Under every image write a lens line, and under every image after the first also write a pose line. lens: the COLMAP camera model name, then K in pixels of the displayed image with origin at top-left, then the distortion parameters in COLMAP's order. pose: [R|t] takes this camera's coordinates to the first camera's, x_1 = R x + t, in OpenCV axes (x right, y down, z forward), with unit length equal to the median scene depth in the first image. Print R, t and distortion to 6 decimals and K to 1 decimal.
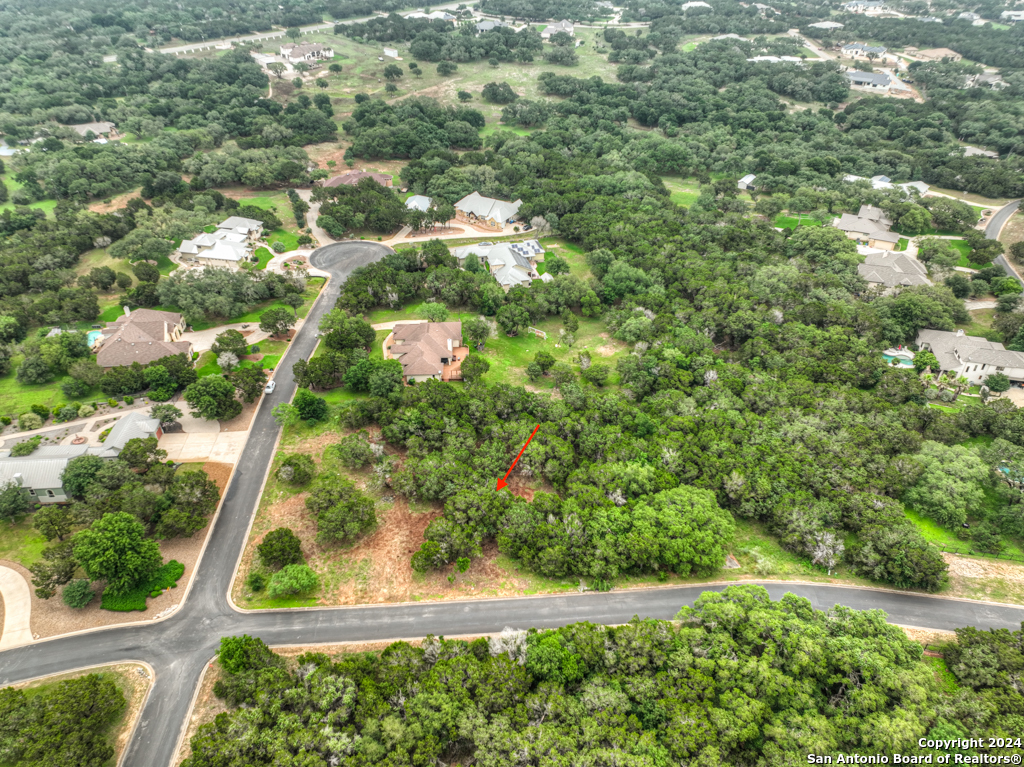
lens RADIAL K [[725.1, 0, 521.3], [0, 725.1, 382.6], [0, 0, 1]] dist [-0.006328, 0.024528]
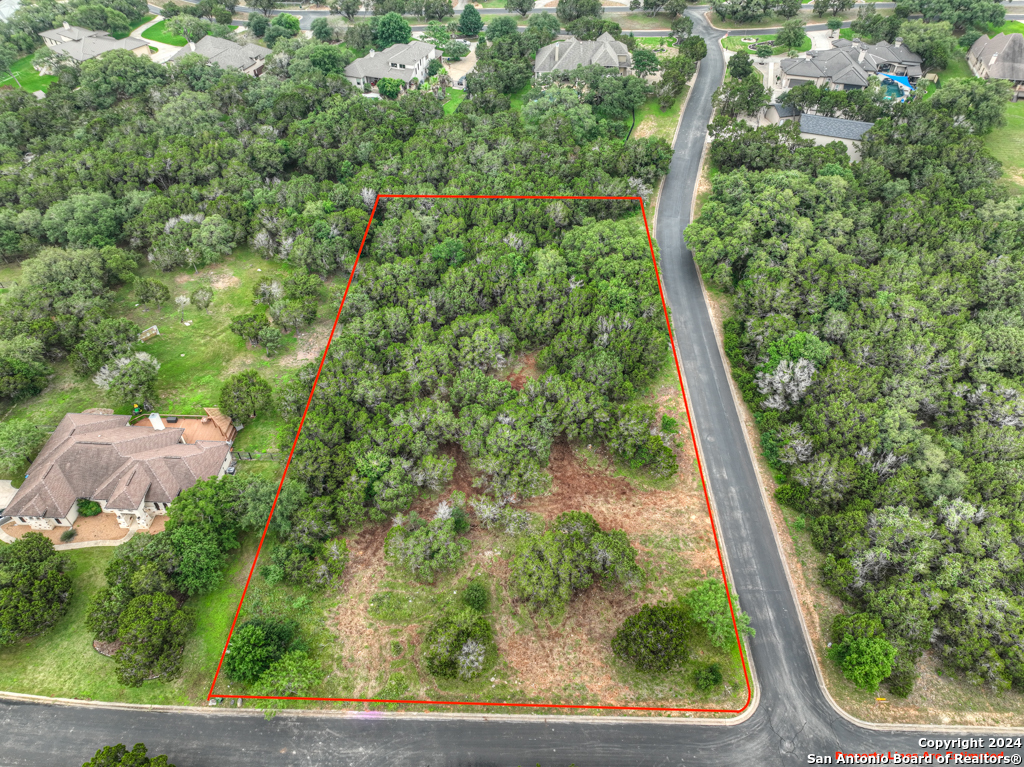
lens RADIAL K [[714.4, 0, 512.0], [0, 714.4, 383.5], [0, 0, 1]] dist [-0.002928, 0.020165]
pose [[0.101481, -0.703538, 0.703375, -0.420369], [0.557241, 0.625900, 0.545648, -0.210970], [-0.824126, 0.336577, 0.455557, 0.504352]]
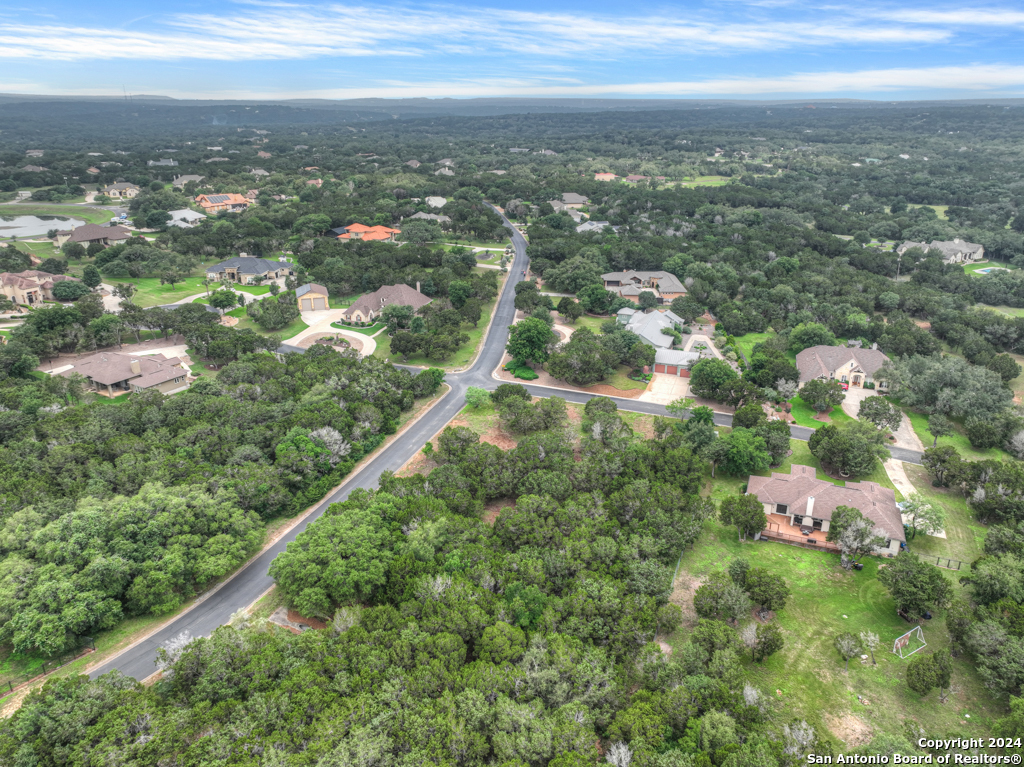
lens RADIAL K [[725.1, 0, 521.3], [0, 725.1, 382.6], [0, 0, 1]] dist [-0.006328, 0.024528]
pose [[-0.419452, 0.323608, -0.848138, 0.535679], [-0.516150, 0.683559, 0.516078, -0.331847], [0.746760, 0.654236, -0.119690, 0.781429]]
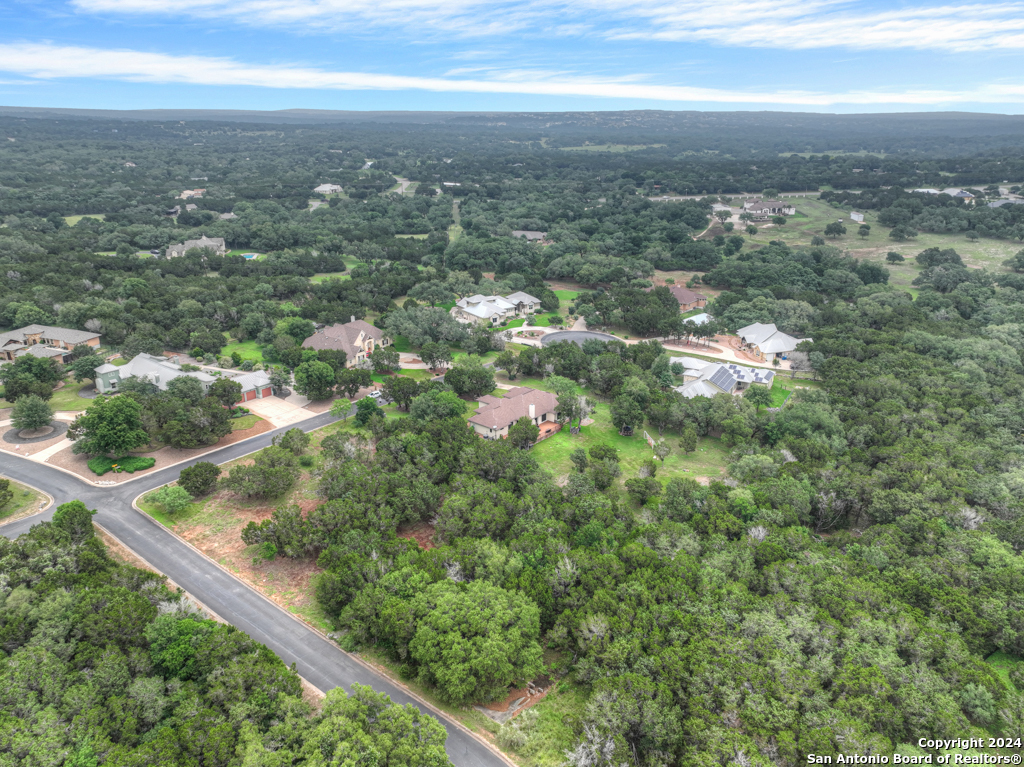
lens RADIAL K [[735.9, 0, 511.7], [0, 735.9, 397.9], [0, 0, 1]] dist [0.000141, 0.009903]
pose [[0.720623, 0.247005, -0.647835, 0.468593], [-0.386174, 0.919023, -0.079160, 0.015753], [0.575823, 0.307222, 0.757656, 0.265951]]
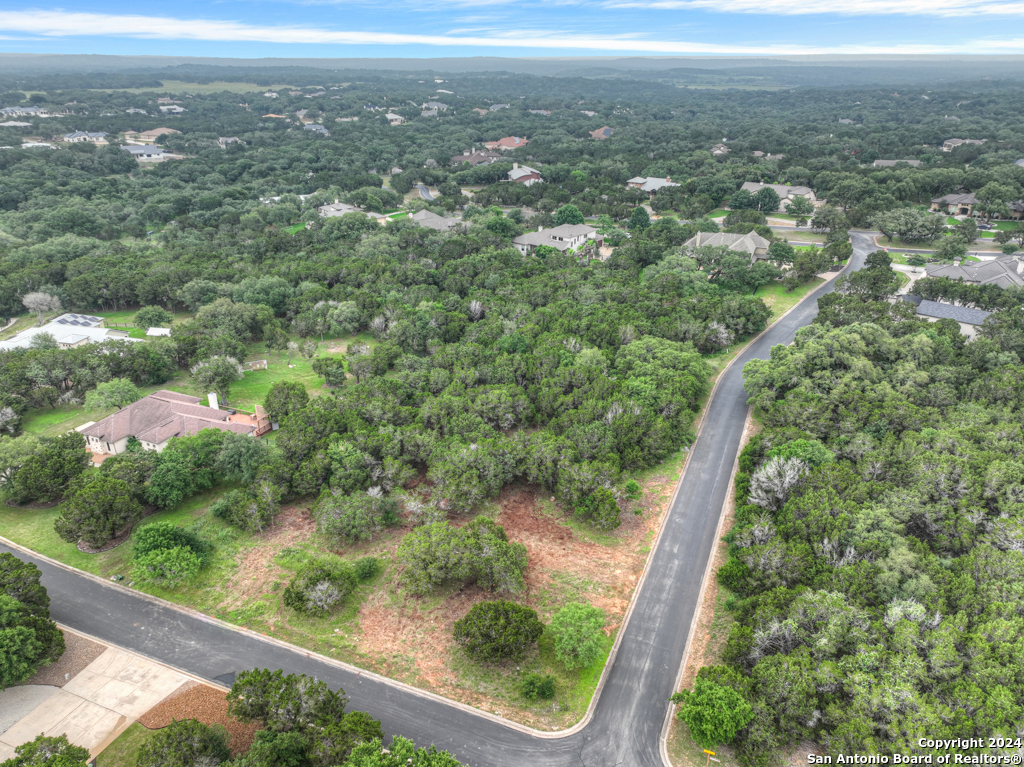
lens RADIAL K [[728.7, 0, 510.2], [0, 728.7, 375.5], [0, 0, 1]] dist [-0.000726, 0.017781]
pose [[0.465083, -0.366842, 0.805683, -0.489695], [0.502461, 0.858689, 0.100929, -0.003018], [-0.728856, 0.357883, 0.583685, 0.388247]]
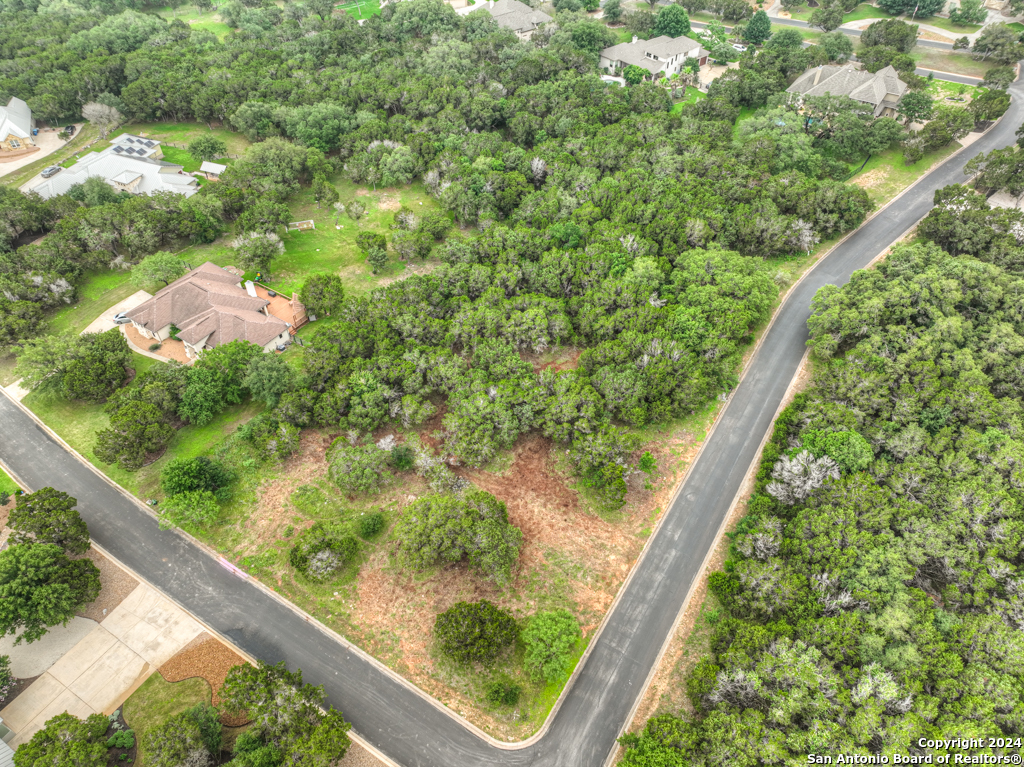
lens RADIAL K [[713.5, 0, 512.5], [0, 713.5, 382.2], [0, 0, 1]] dist [0.002086, 0.008239]
pose [[0.598273, -0.571801, 0.561349, -0.360613], [0.453746, 0.819167, 0.350827, -0.100331], [-0.660442, 0.044819, 0.749539, 0.344144]]
